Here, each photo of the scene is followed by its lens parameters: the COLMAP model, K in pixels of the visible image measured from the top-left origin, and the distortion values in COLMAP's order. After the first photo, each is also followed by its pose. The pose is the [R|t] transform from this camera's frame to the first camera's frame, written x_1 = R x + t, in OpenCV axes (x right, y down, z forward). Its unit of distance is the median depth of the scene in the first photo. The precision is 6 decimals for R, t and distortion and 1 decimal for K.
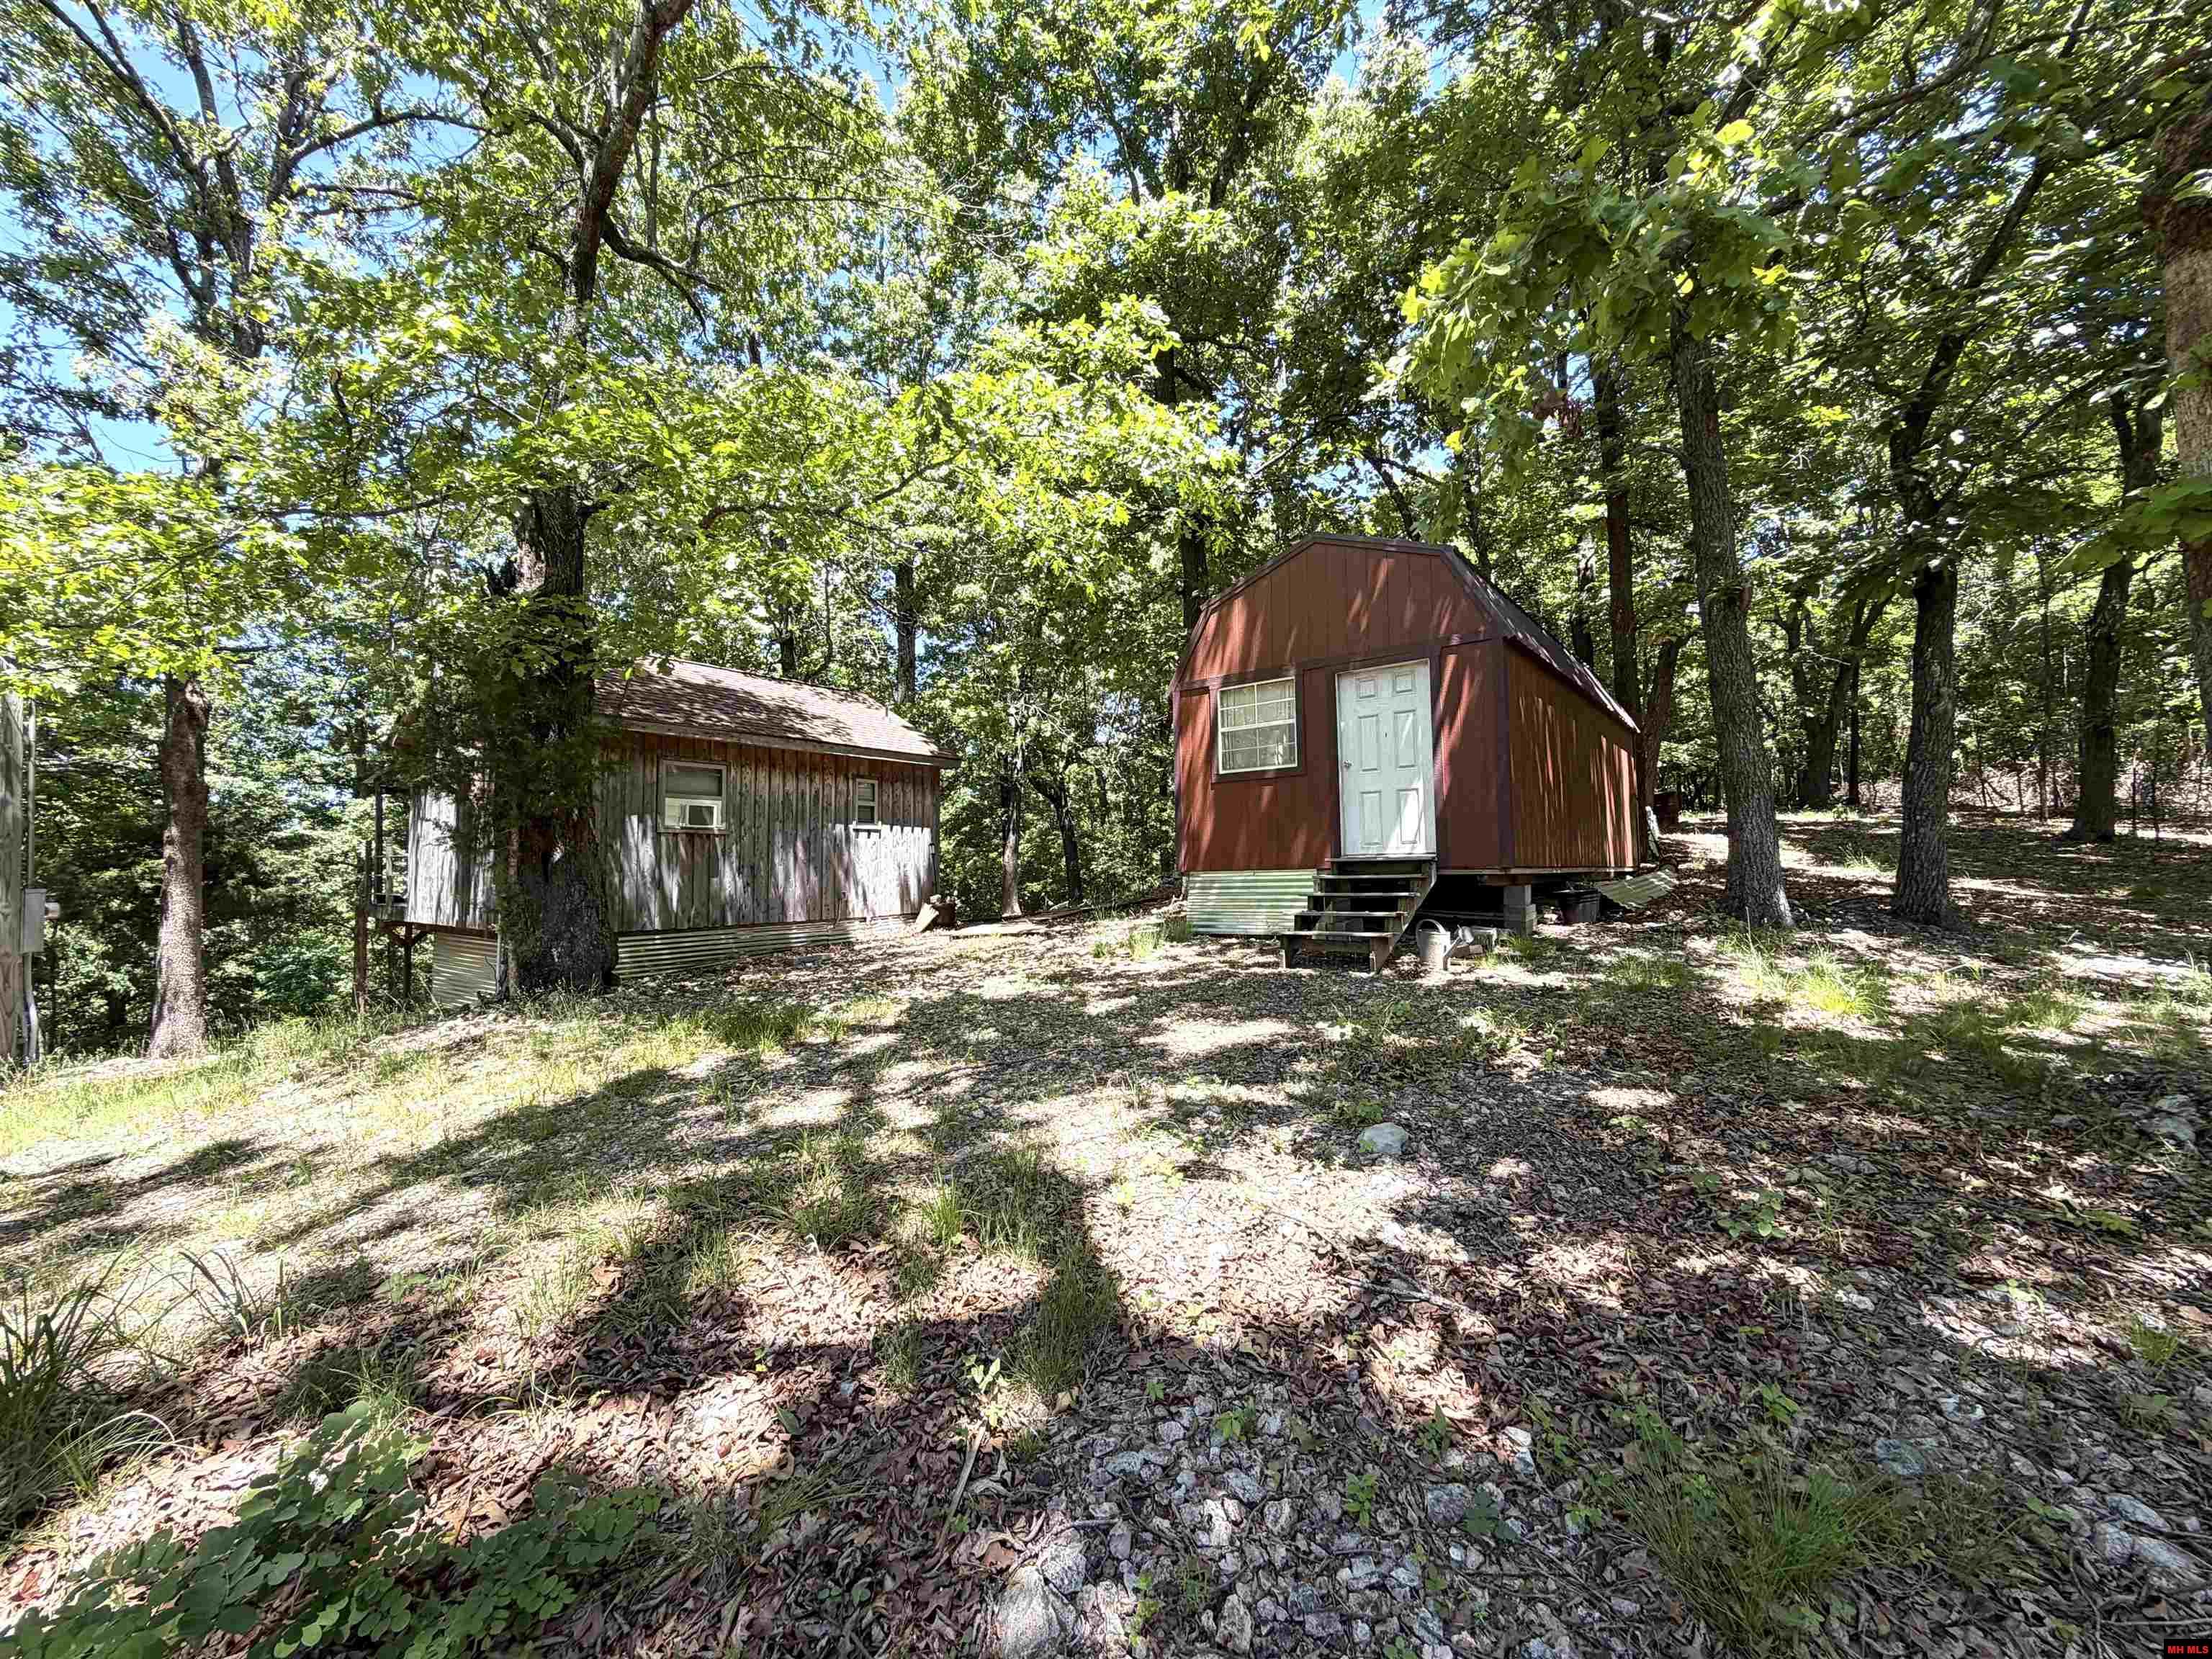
lens RADIAL K [[890.2, 0, 1103.9], [0, 890.2, 824.4], [0, 0, 1]] dist [-0.000845, -0.000012]
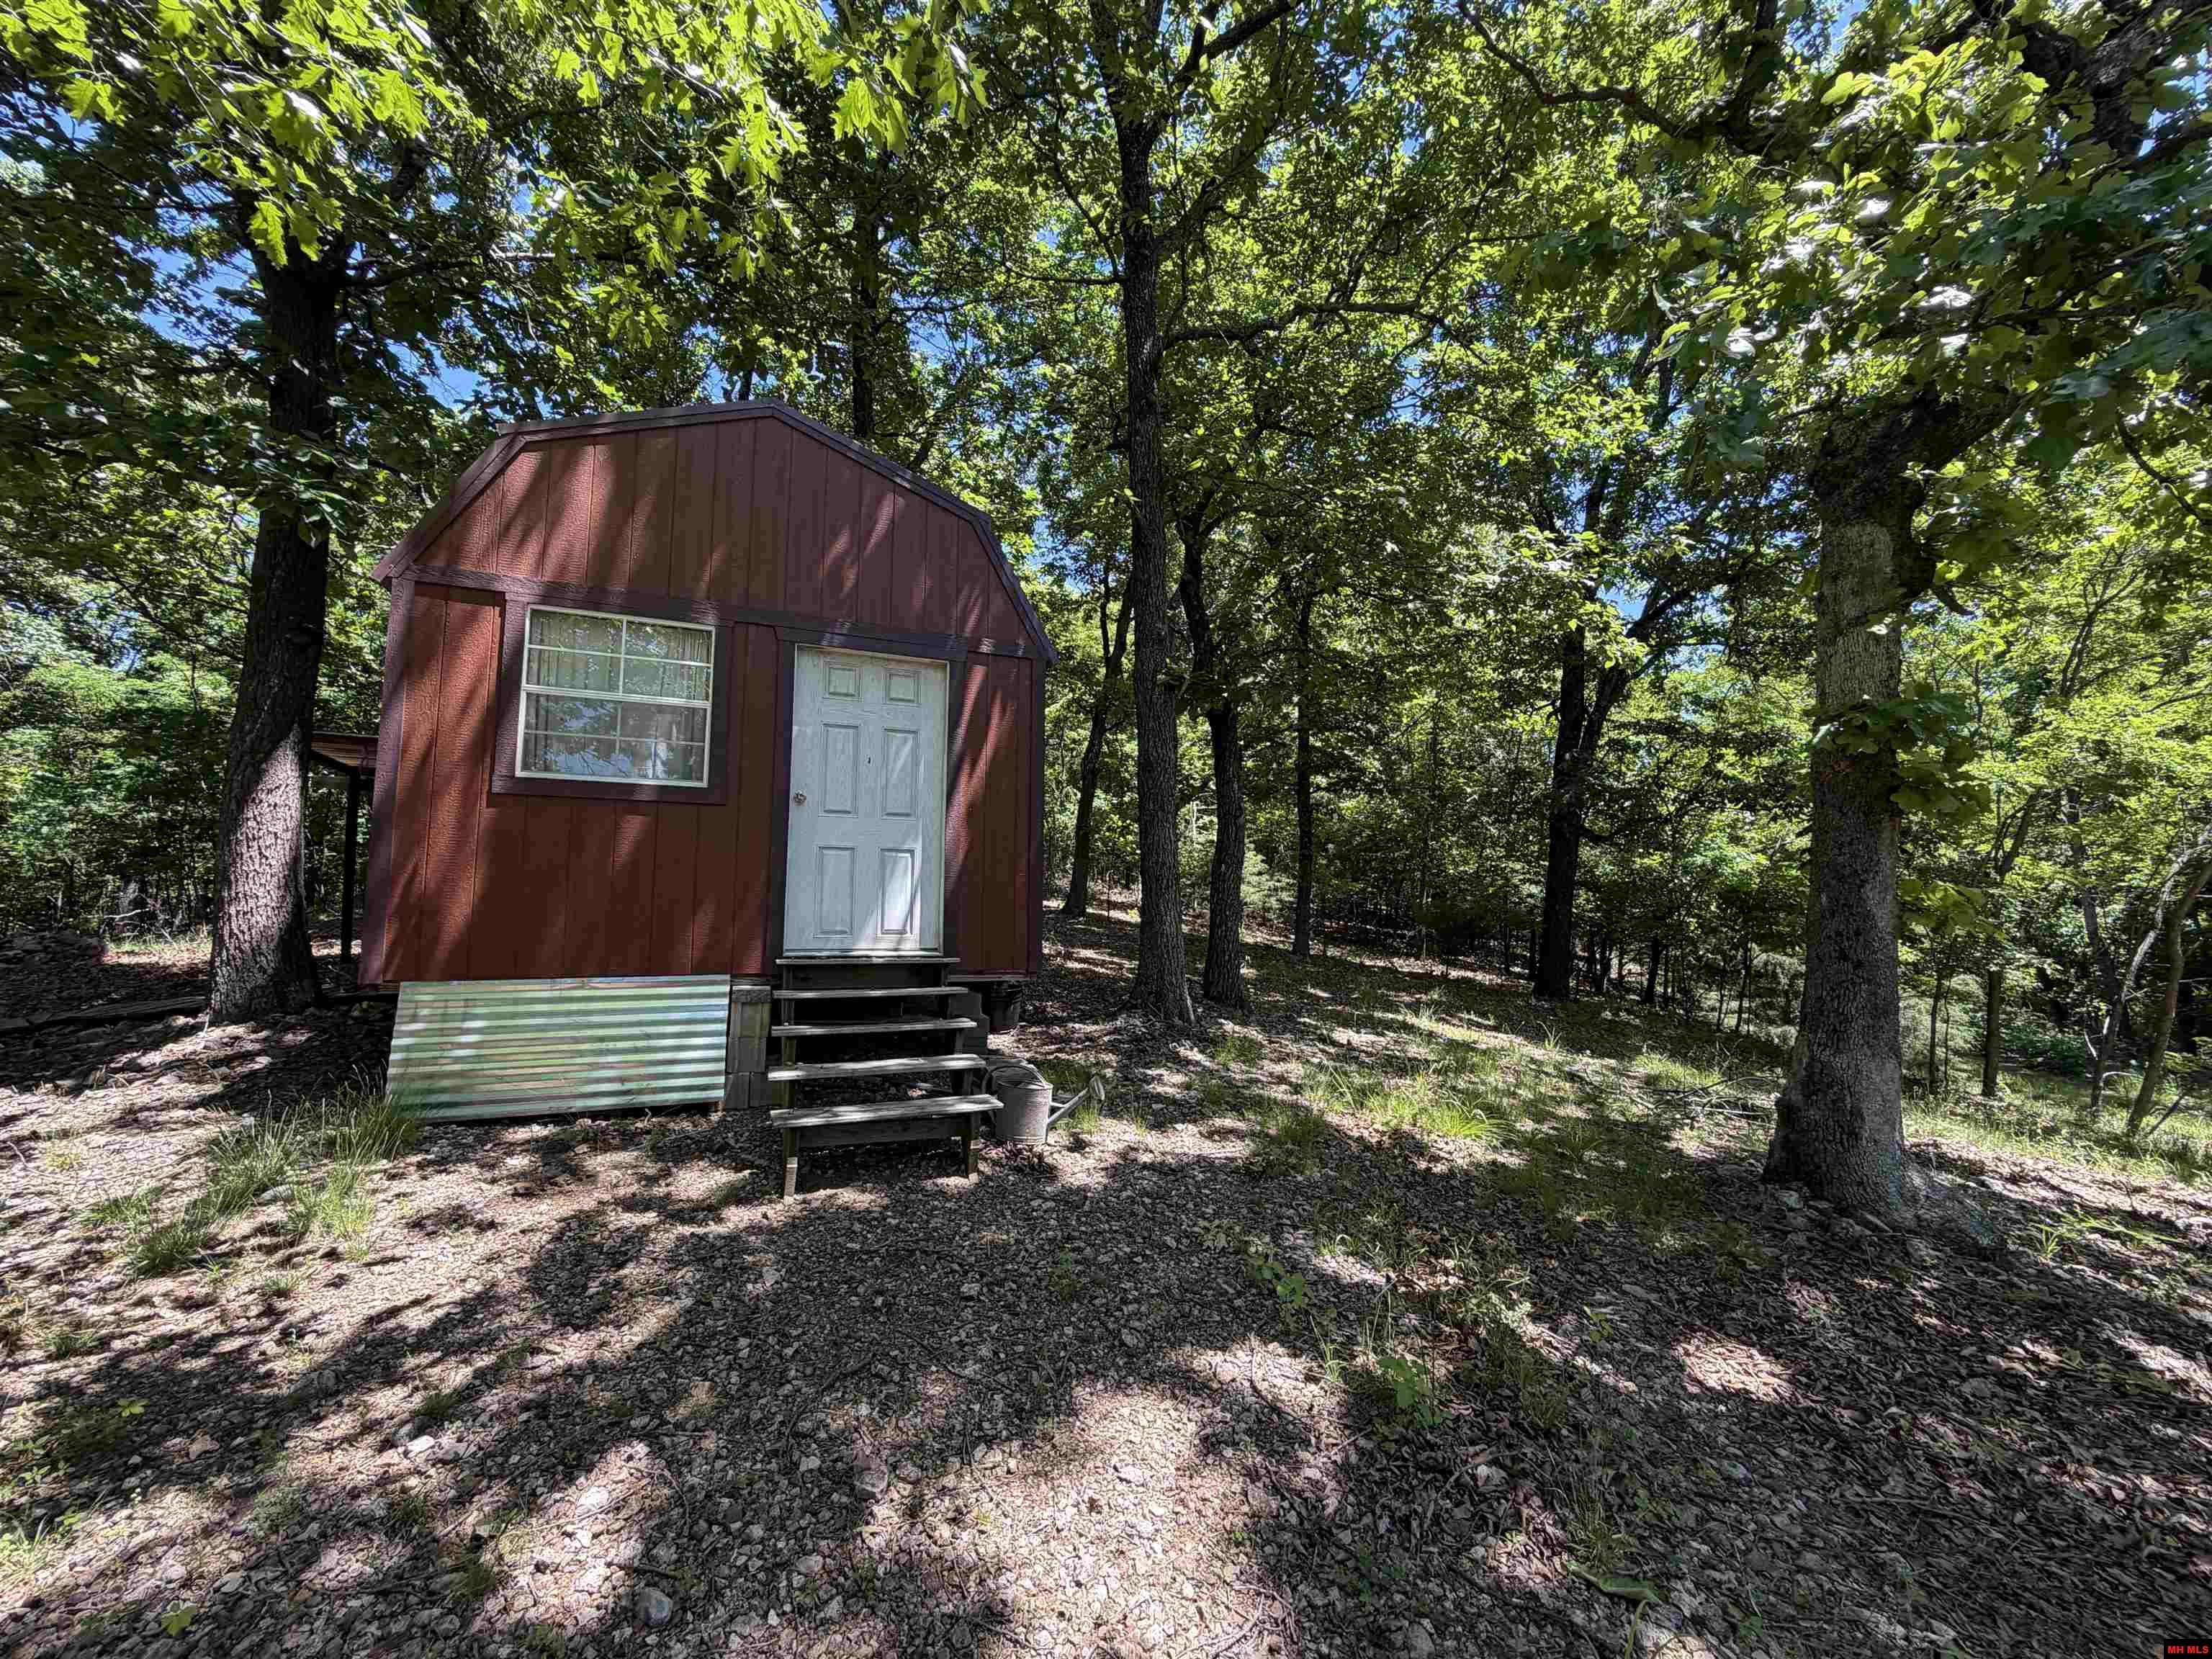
lens RADIAL K [[890.2, 0, 1104.9], [0, 890.2, 826.9], [0, 0, 1]] dist [-0.000845, -0.000012]
pose [[0.481763, 0.117999, 0.868321, -0.136312], [-0.059852, 0.993009, -0.101737, -0.000027], [-0.874255, -0.002957, 0.485457, 0.512799]]
